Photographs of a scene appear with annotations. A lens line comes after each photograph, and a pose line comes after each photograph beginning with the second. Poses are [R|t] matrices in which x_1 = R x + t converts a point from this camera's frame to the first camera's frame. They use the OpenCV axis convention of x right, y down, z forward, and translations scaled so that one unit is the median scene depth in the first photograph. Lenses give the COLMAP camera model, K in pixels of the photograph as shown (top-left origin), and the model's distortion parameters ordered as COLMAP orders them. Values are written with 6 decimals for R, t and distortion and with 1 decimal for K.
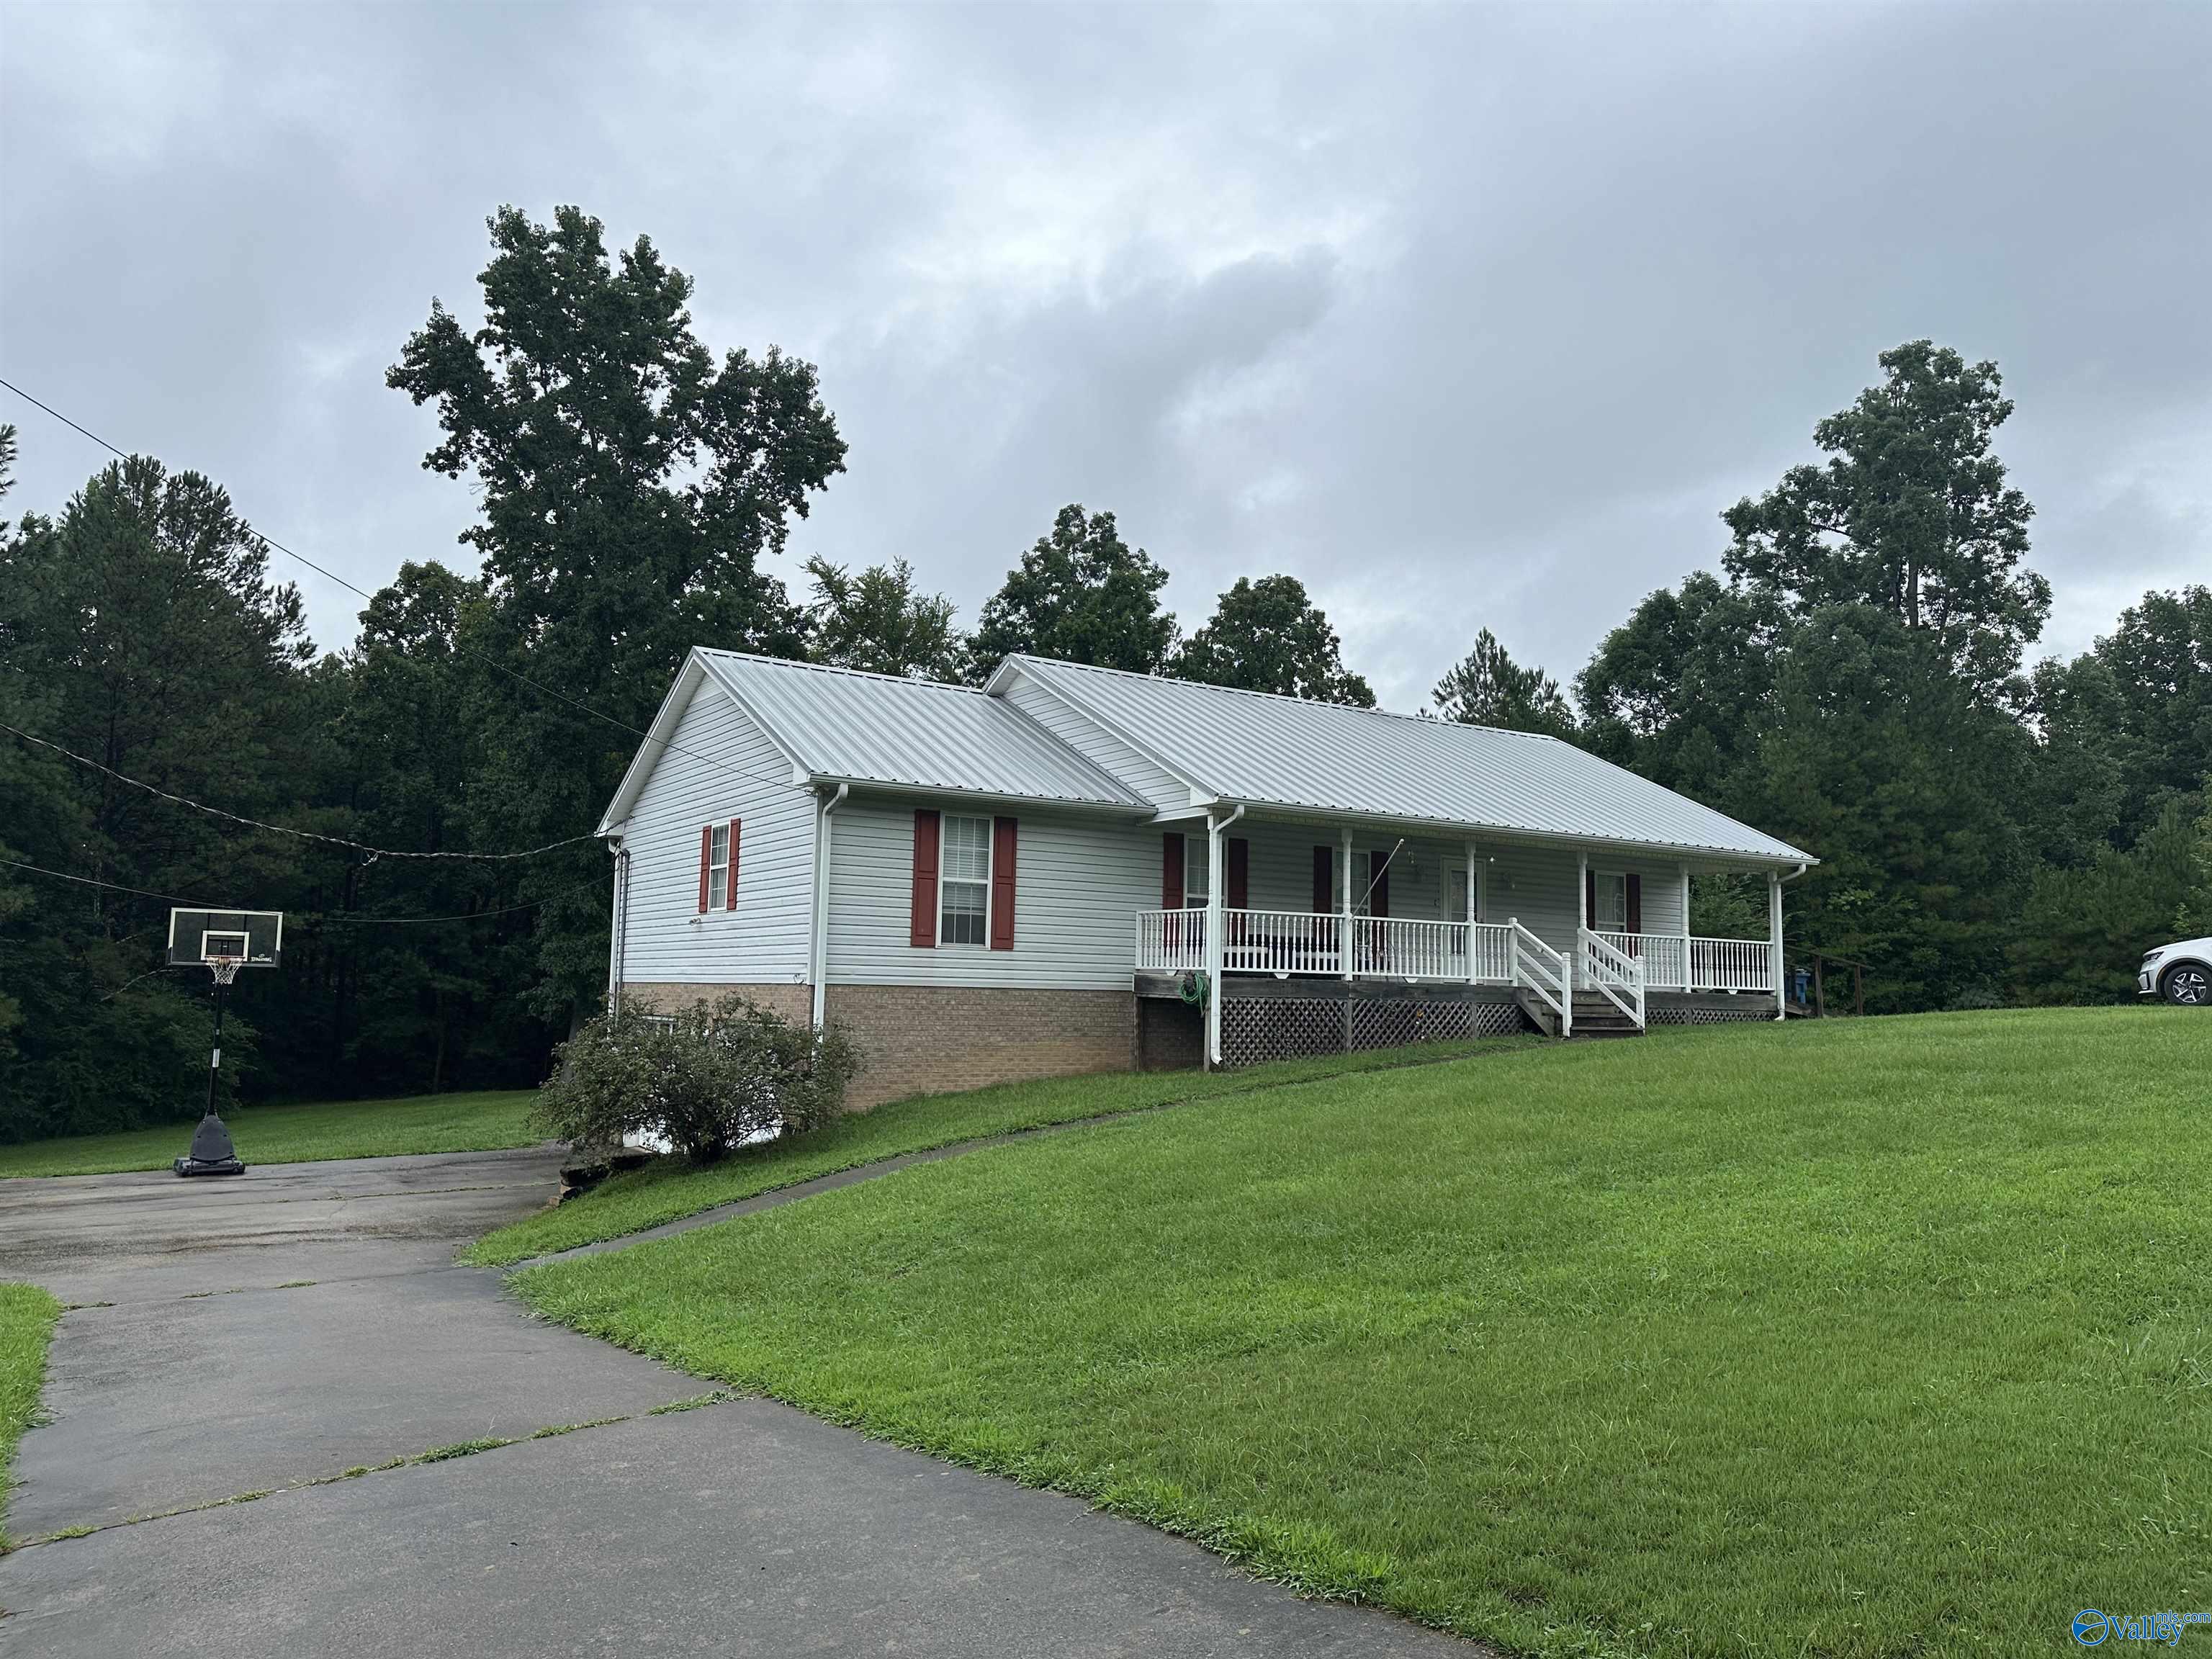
lens RADIAL K [[1513.1, 0, 1113.2], [0, 1513.1, 831.6], [0, 0, 1]] dist [0.126194, -0.203390]
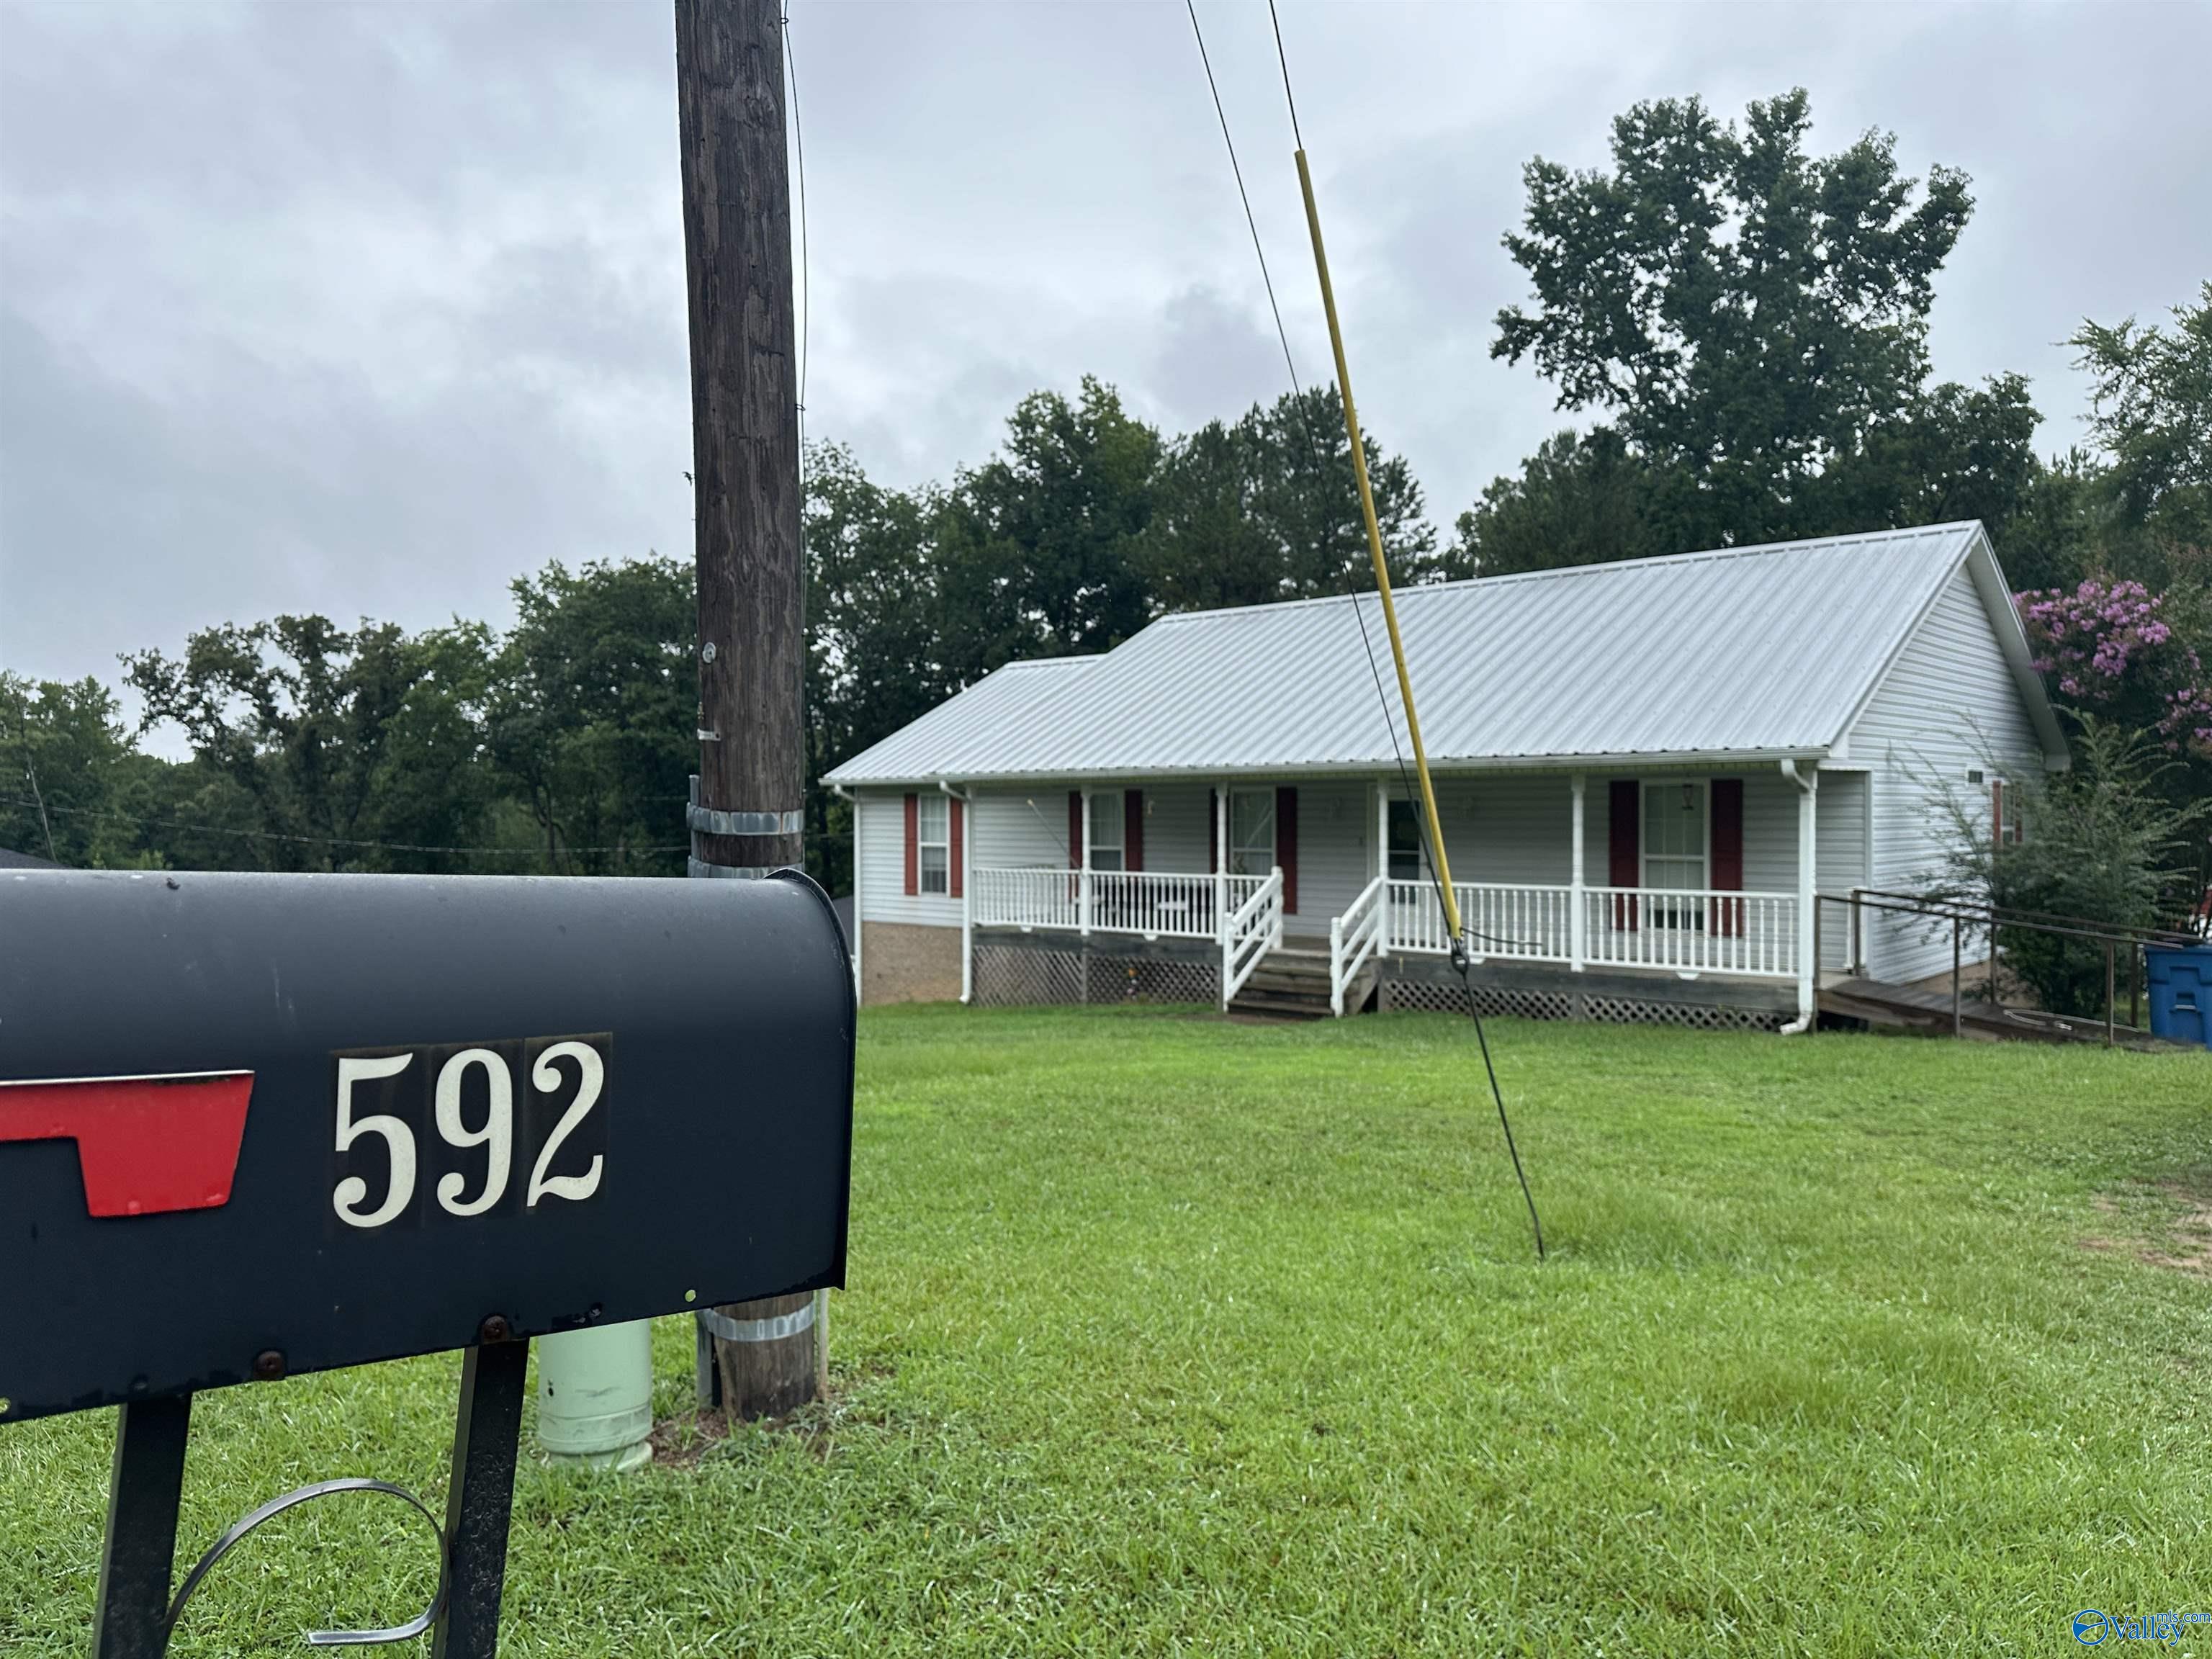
lens RADIAL K [[1513.1, 0, 1113.2], [0, 1513.1, 831.6], [0, 0, 1]] dist [0.126194, -0.203390]
pose [[0.273794, -0.008079, -0.961755, 1.153759], [0.114928, 0.993075, 0.024376, 0.006920], [0.954897, -0.117206, 0.272826, 0.763779]]
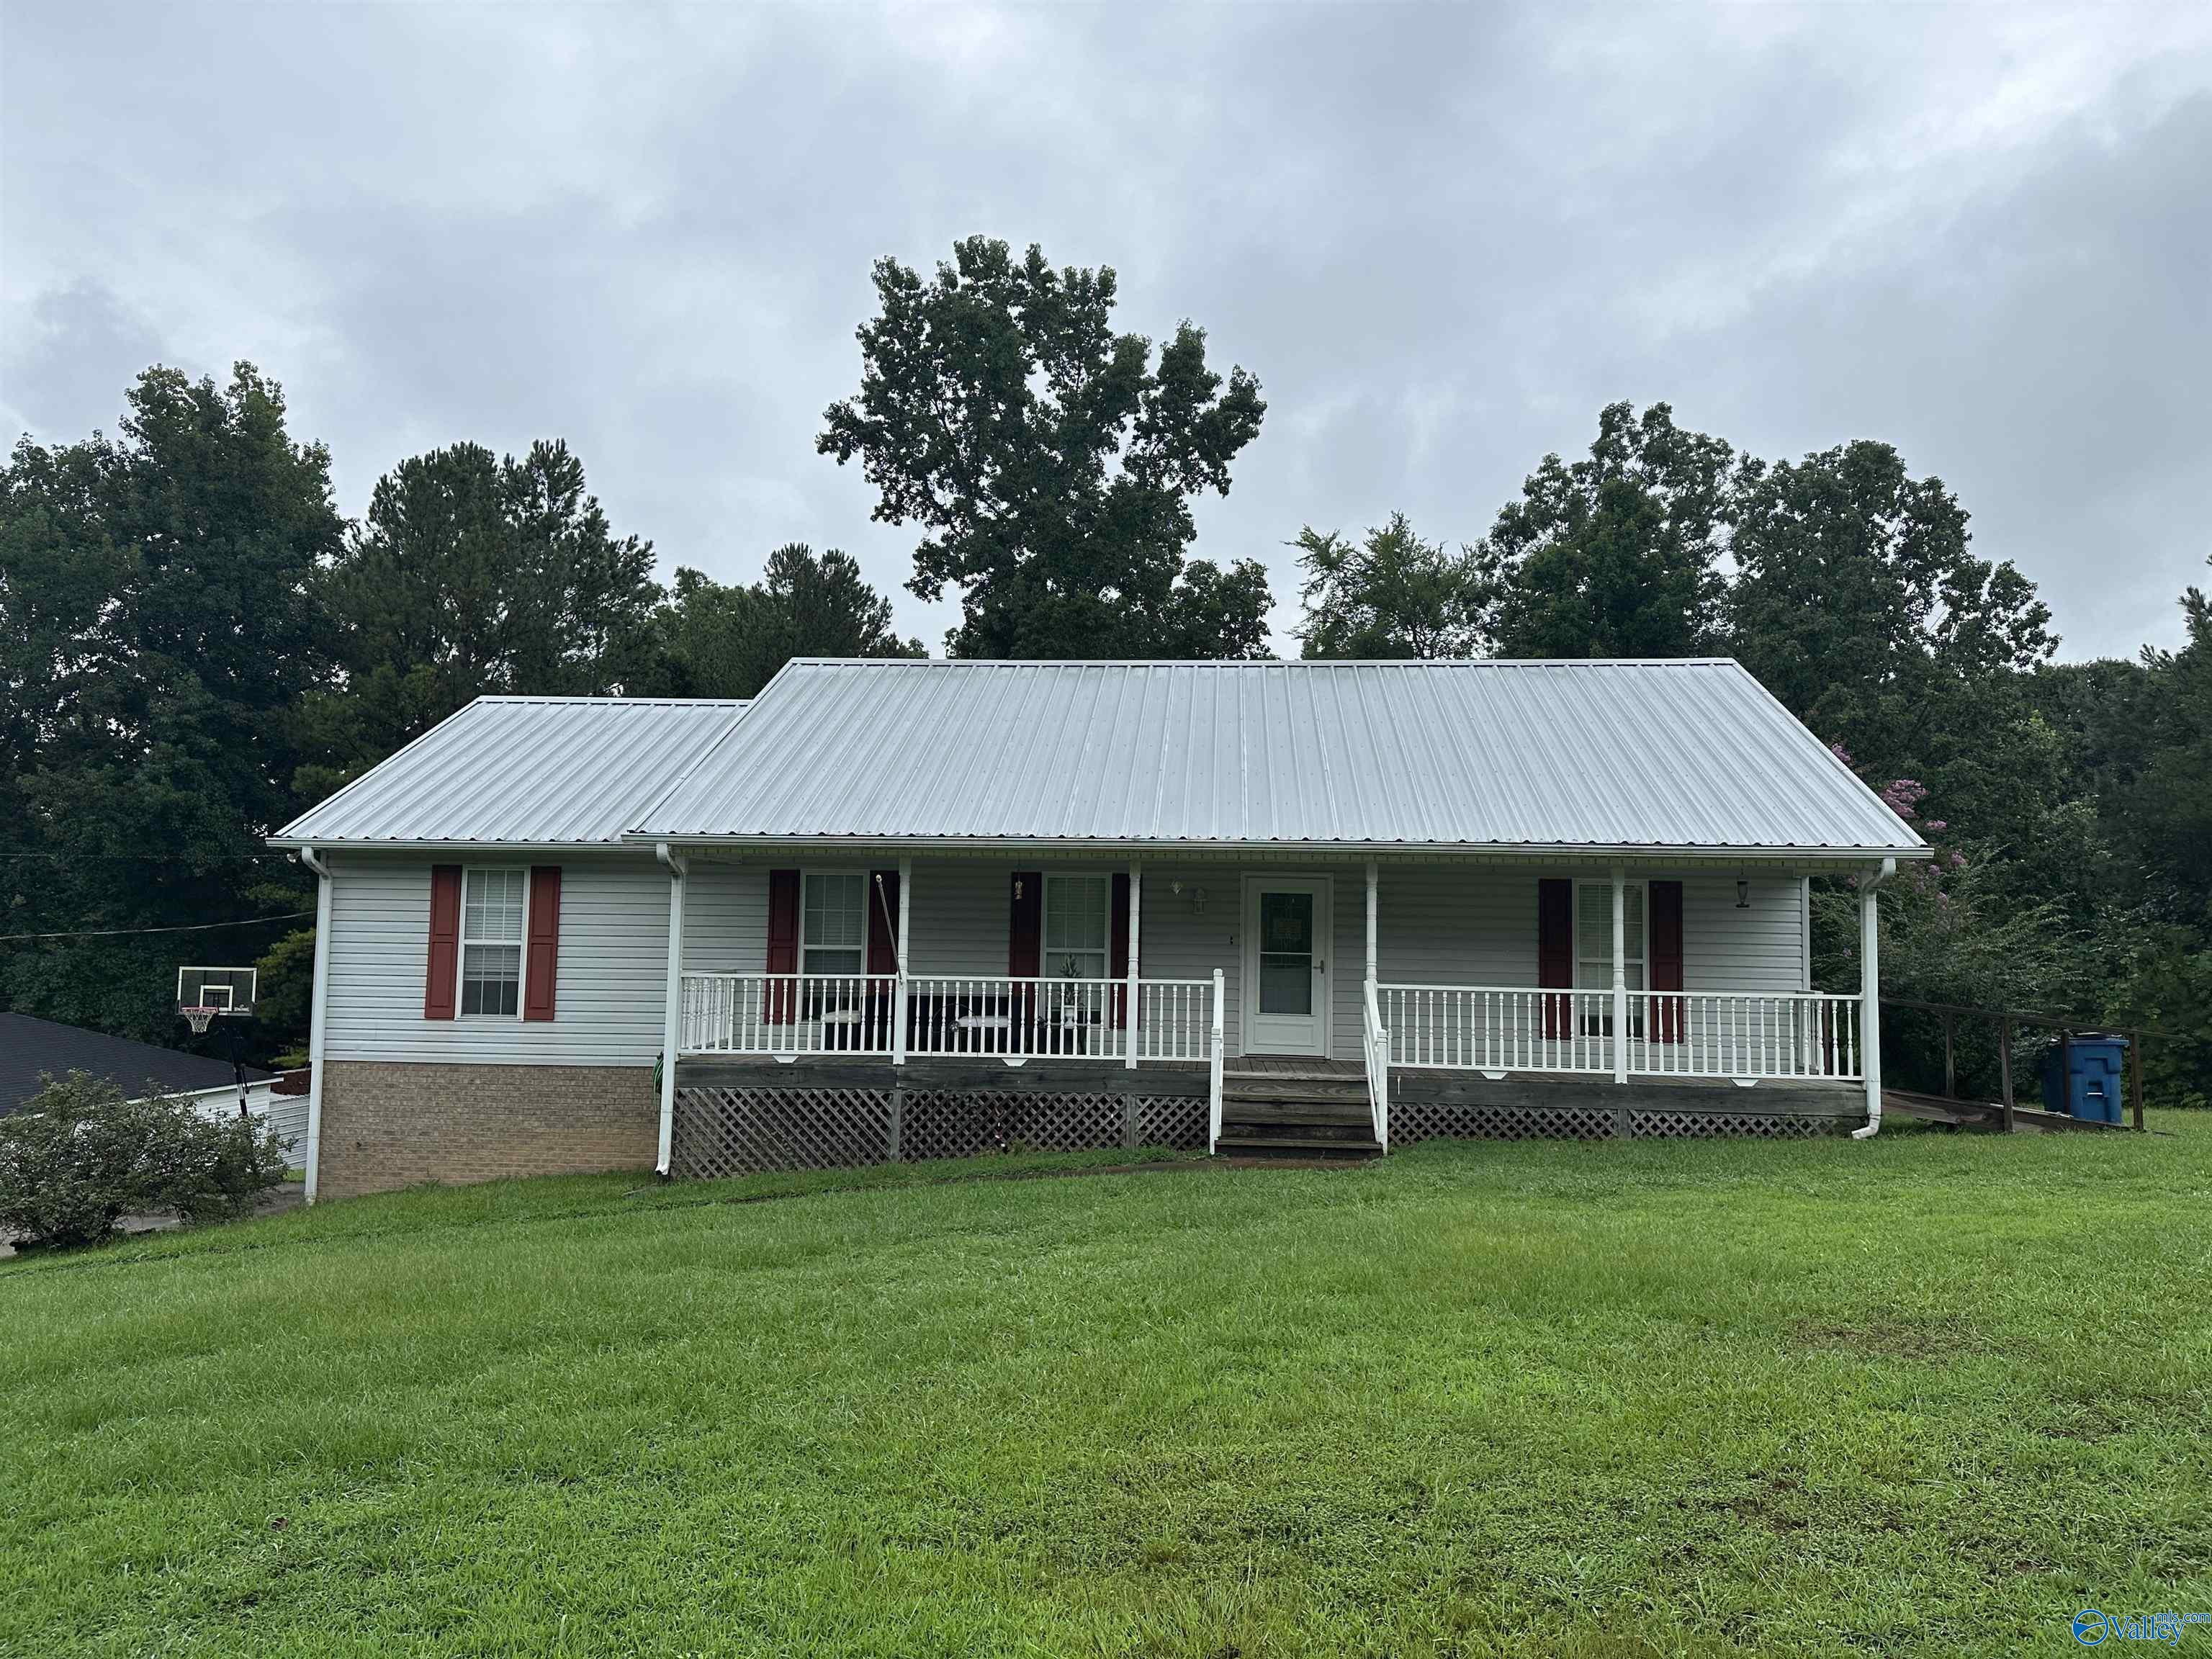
lens RADIAL K [[1513.1, 0, 1113.2], [0, 1513.1, 831.6], [0, 0, 1]] dist [0.126194, -0.203390]
pose [[0.801885, -0.052329, -0.595182, 0.696761], [0.064945, 0.997889, -0.000237, -0.007939], [0.593938, -0.038464, 0.803591, 0.481356]]
